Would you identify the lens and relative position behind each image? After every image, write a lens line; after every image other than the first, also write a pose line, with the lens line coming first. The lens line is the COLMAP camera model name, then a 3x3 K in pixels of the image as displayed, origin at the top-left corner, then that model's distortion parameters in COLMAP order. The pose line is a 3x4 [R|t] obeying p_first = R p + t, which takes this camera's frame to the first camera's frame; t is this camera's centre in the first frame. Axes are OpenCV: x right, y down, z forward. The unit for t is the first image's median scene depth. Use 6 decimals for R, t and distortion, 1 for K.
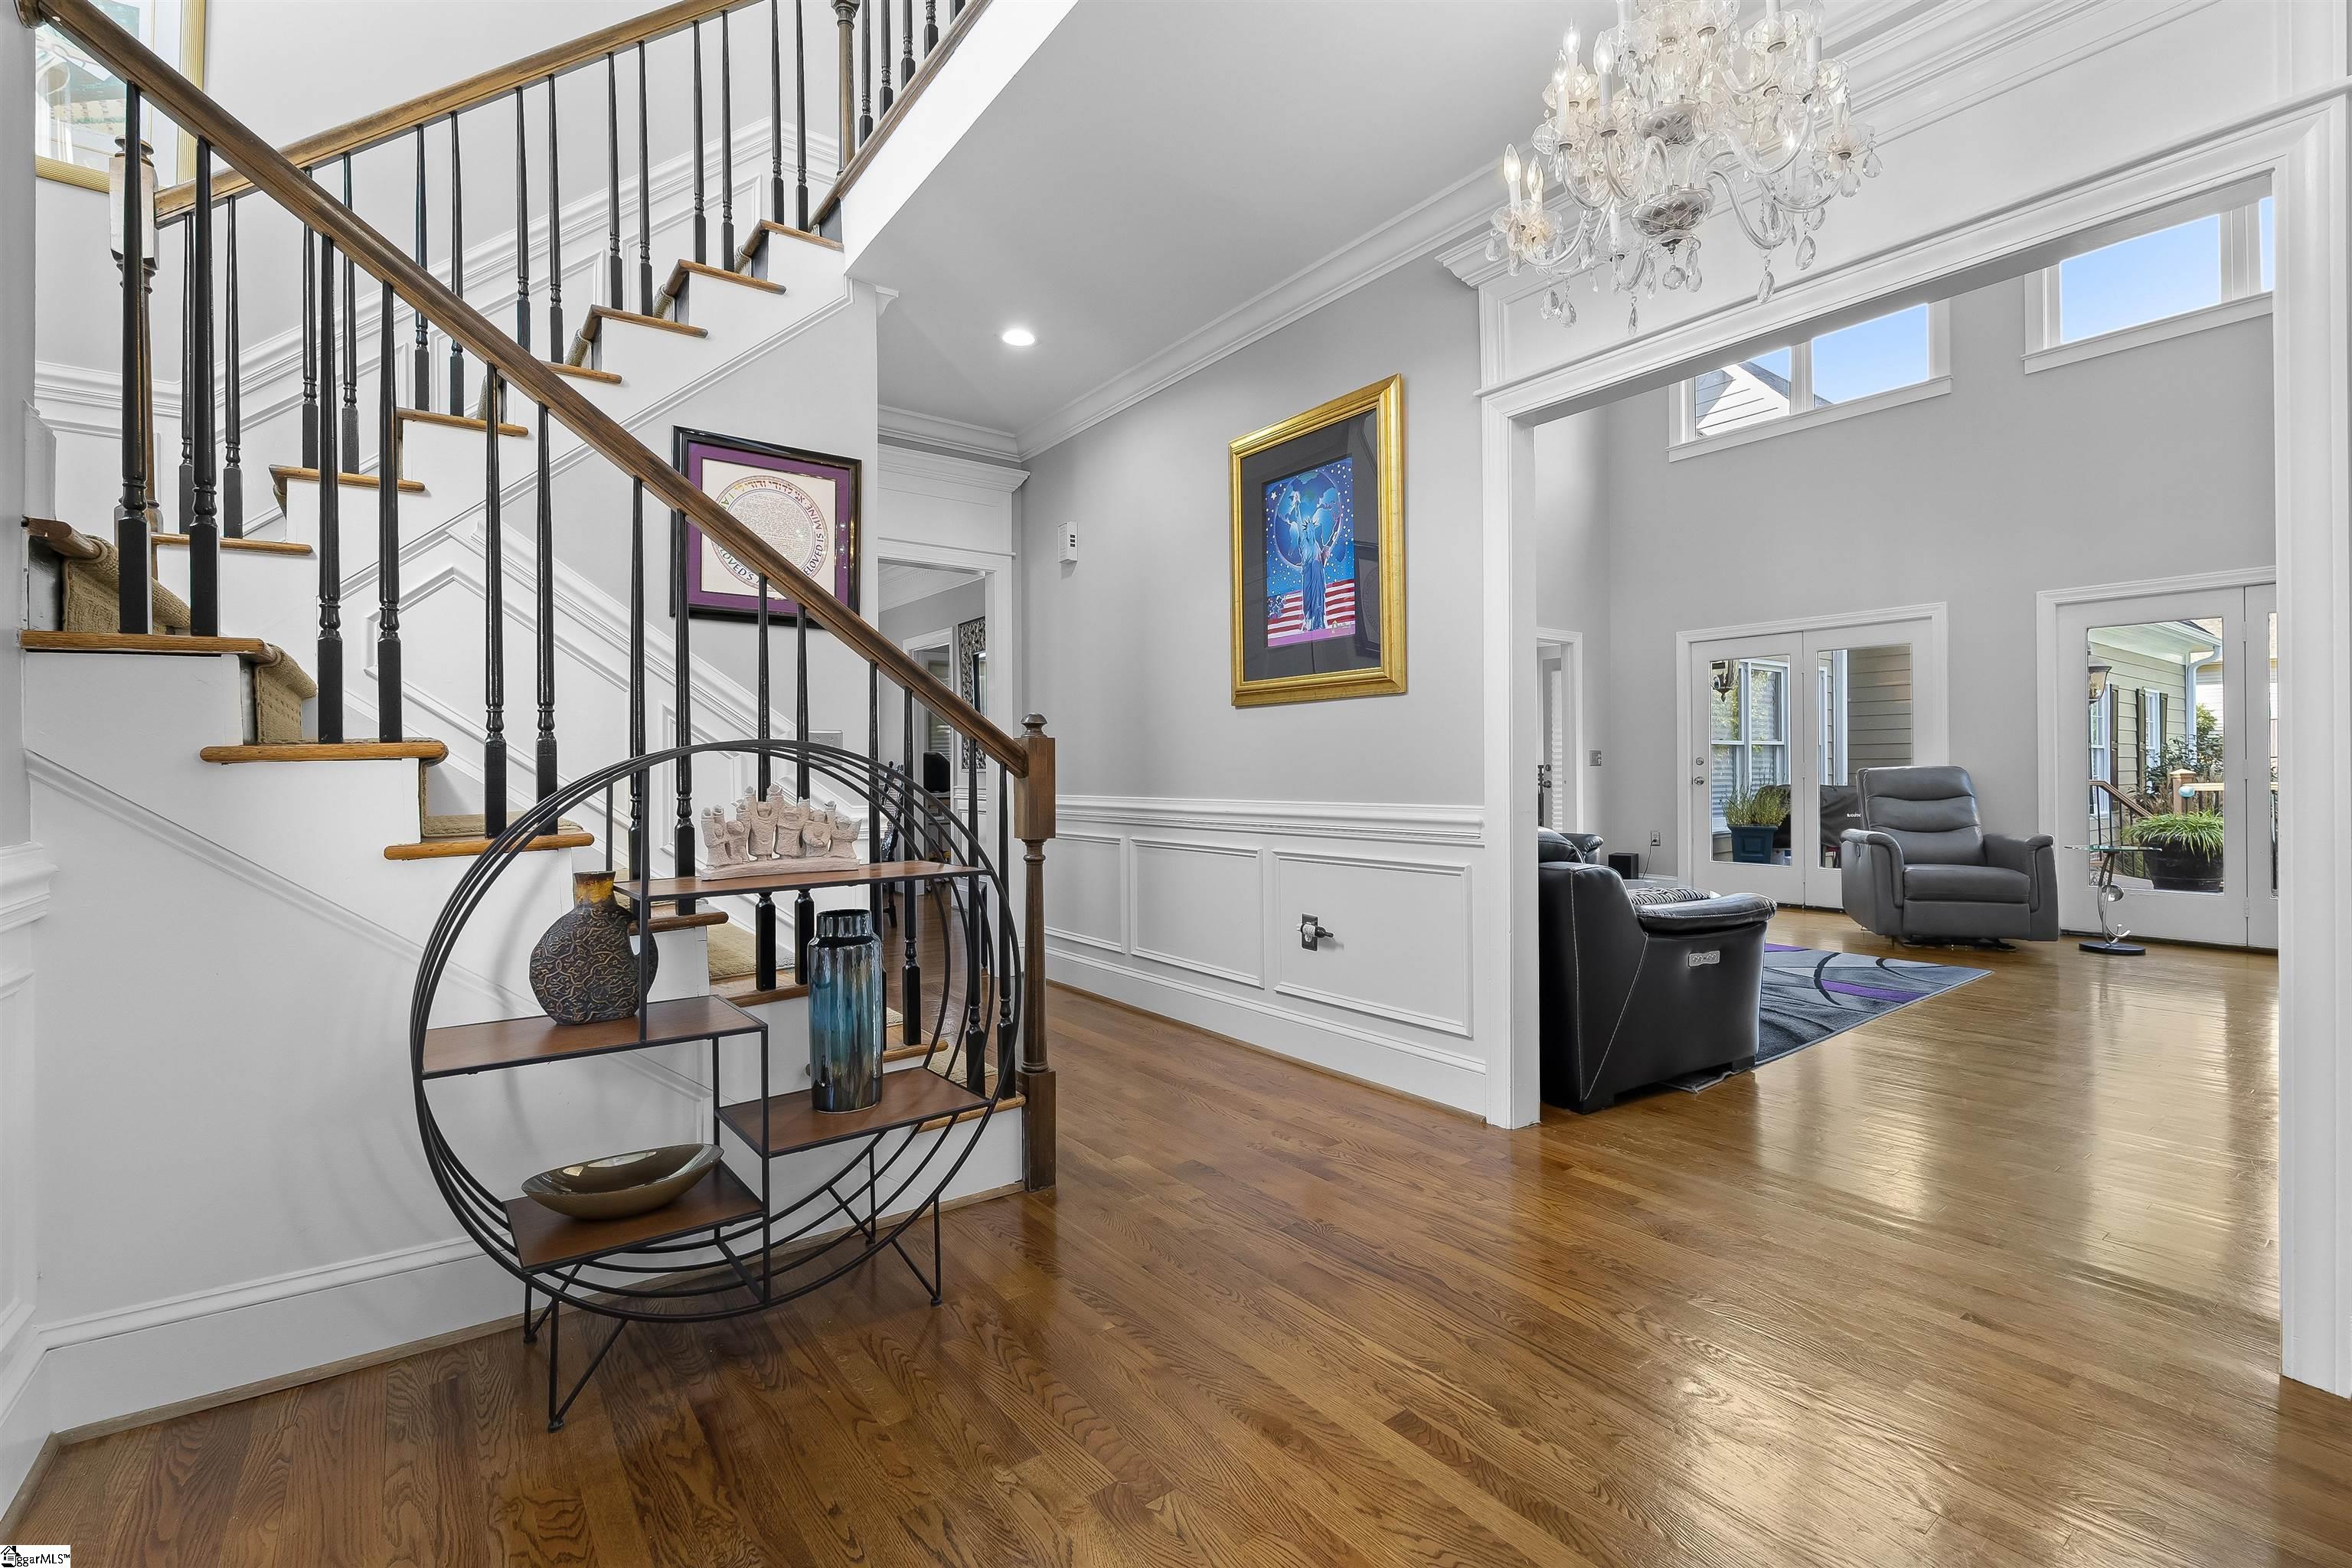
lens RADIAL K [[1036.7, 0, 1182.2], [0, 1036.7, 764.7], [0, 0, 1]] dist [-0.002645, -0.000001]
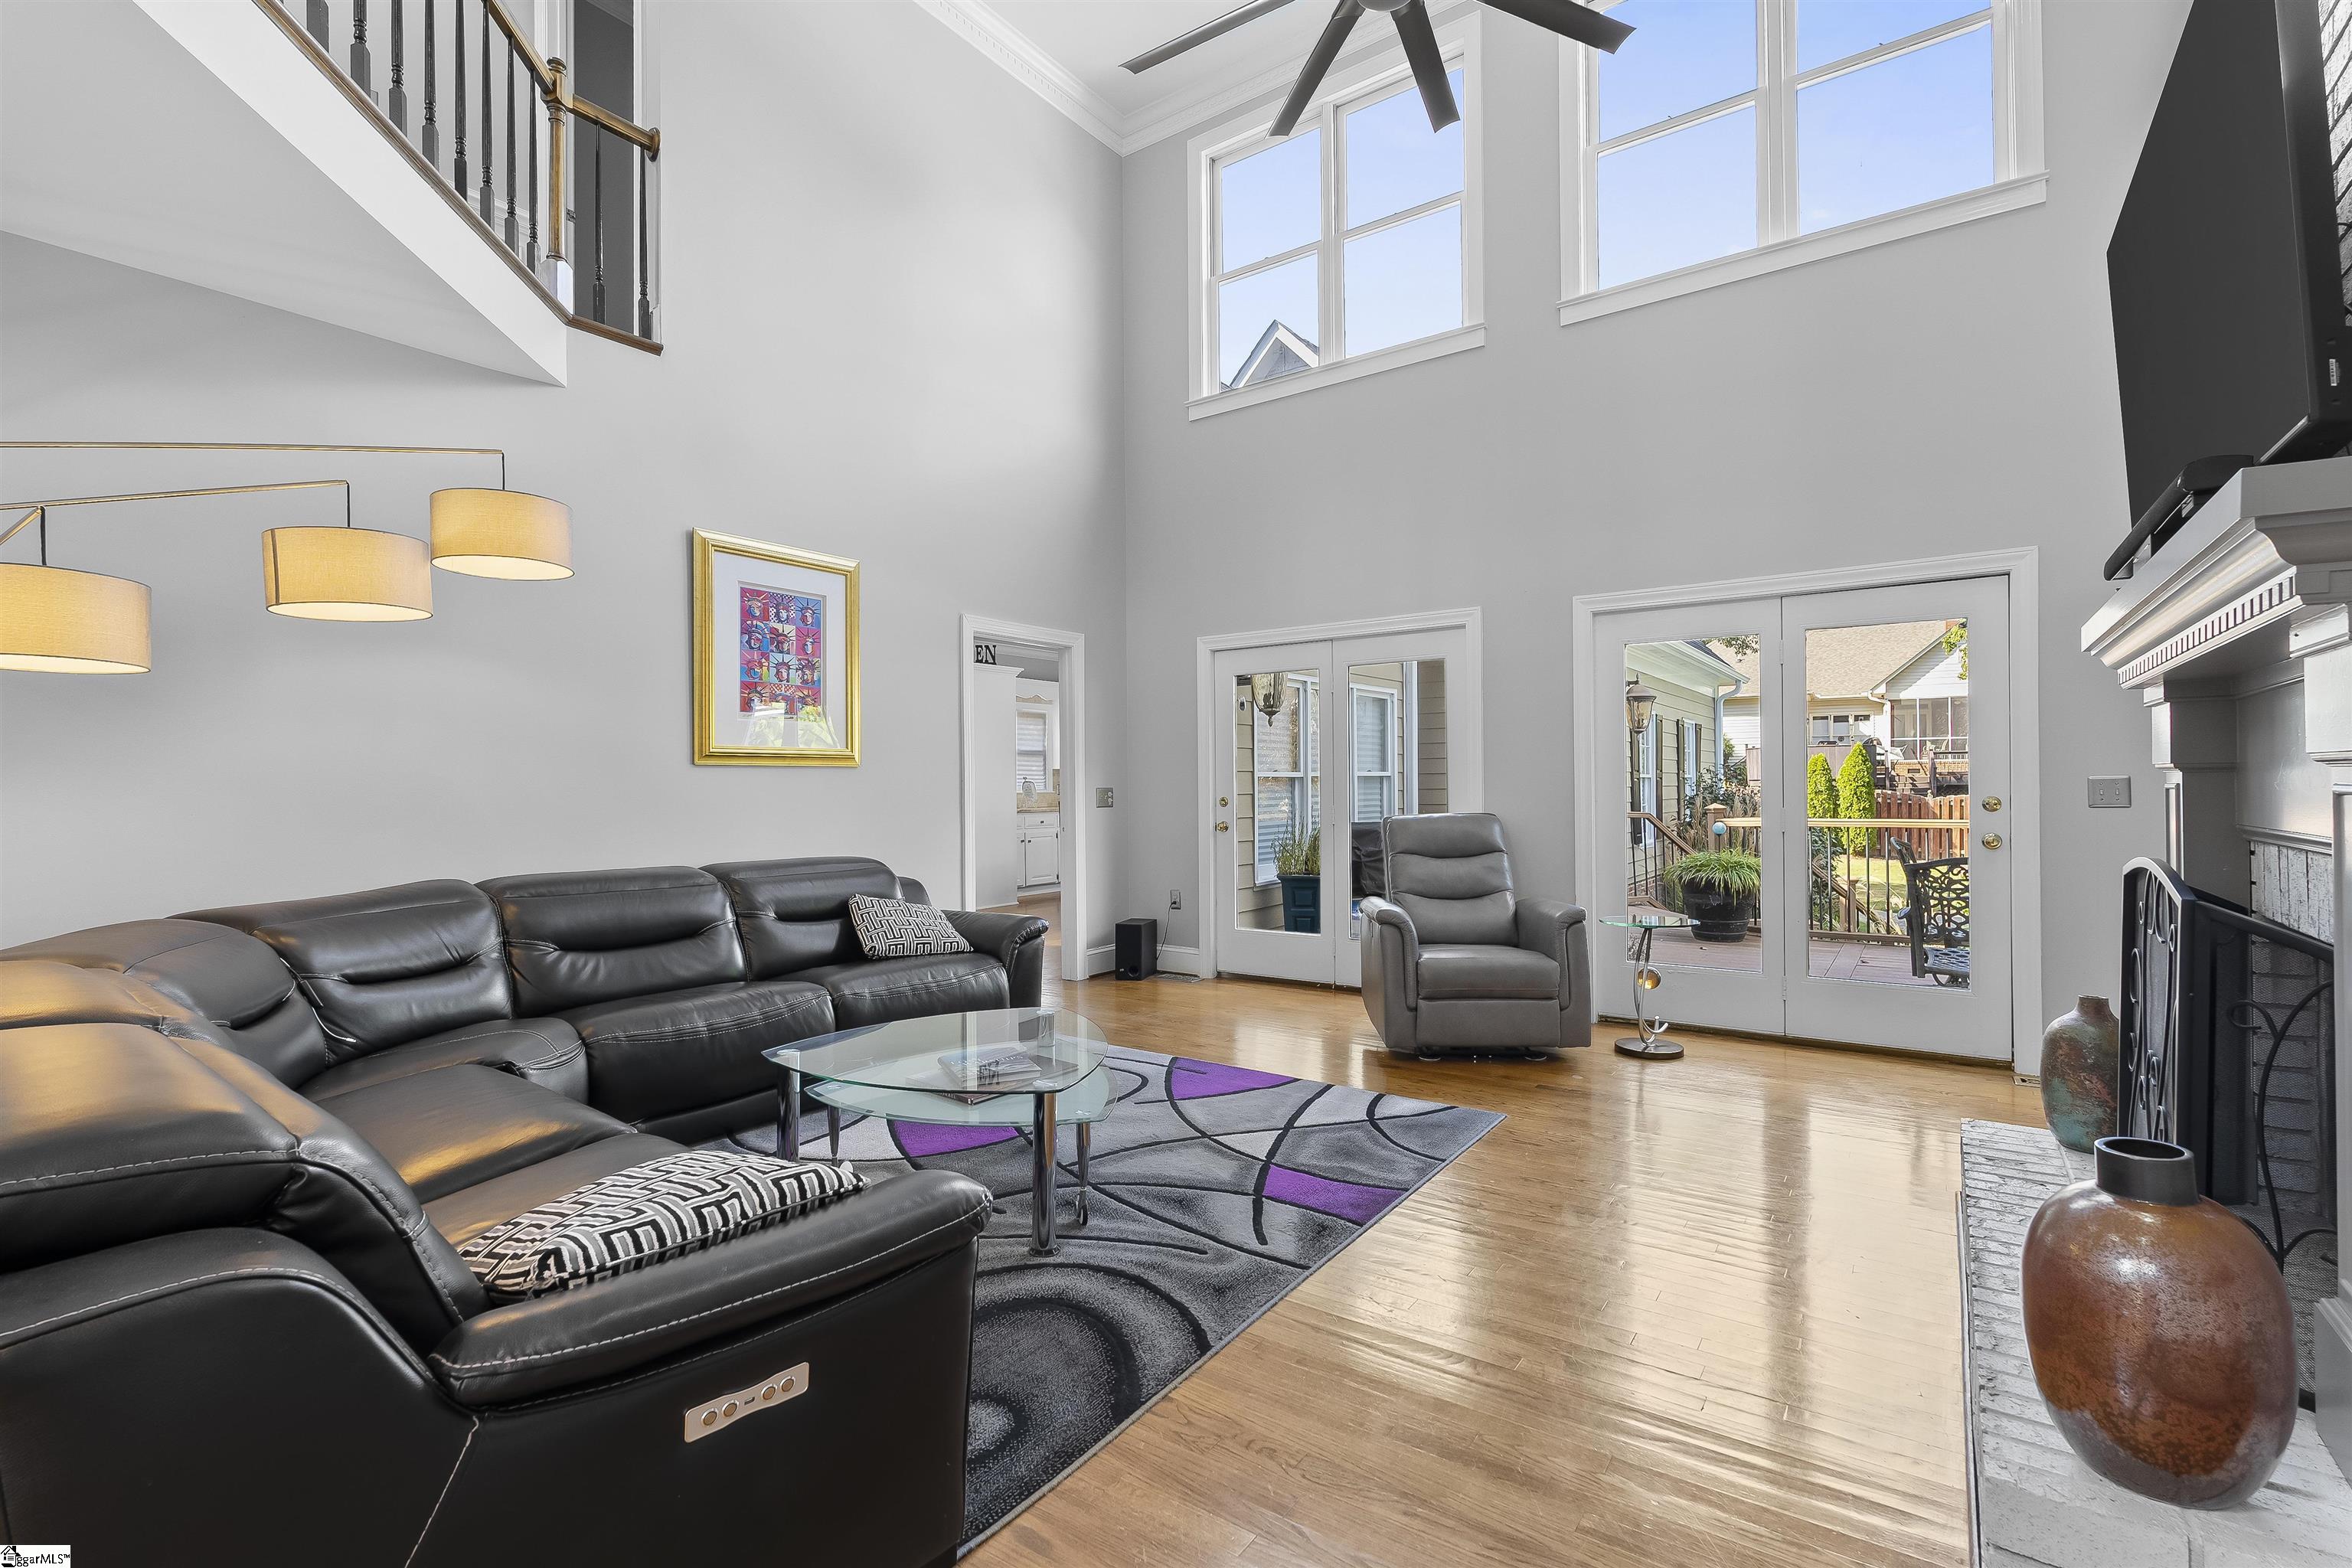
lens RADIAL K [[1062.6, 0, 1176.0], [0, 1062.6, 784.0], [0, 0, 1]] dist [0.000739, -0.000020]
pose [[0.954300, -0.000883, 0.298850, 0.235640], [0.000498, 0.999999, 0.001363, -0.019138], [-0.298851, -0.001152, 0.954299, 0.252126]]
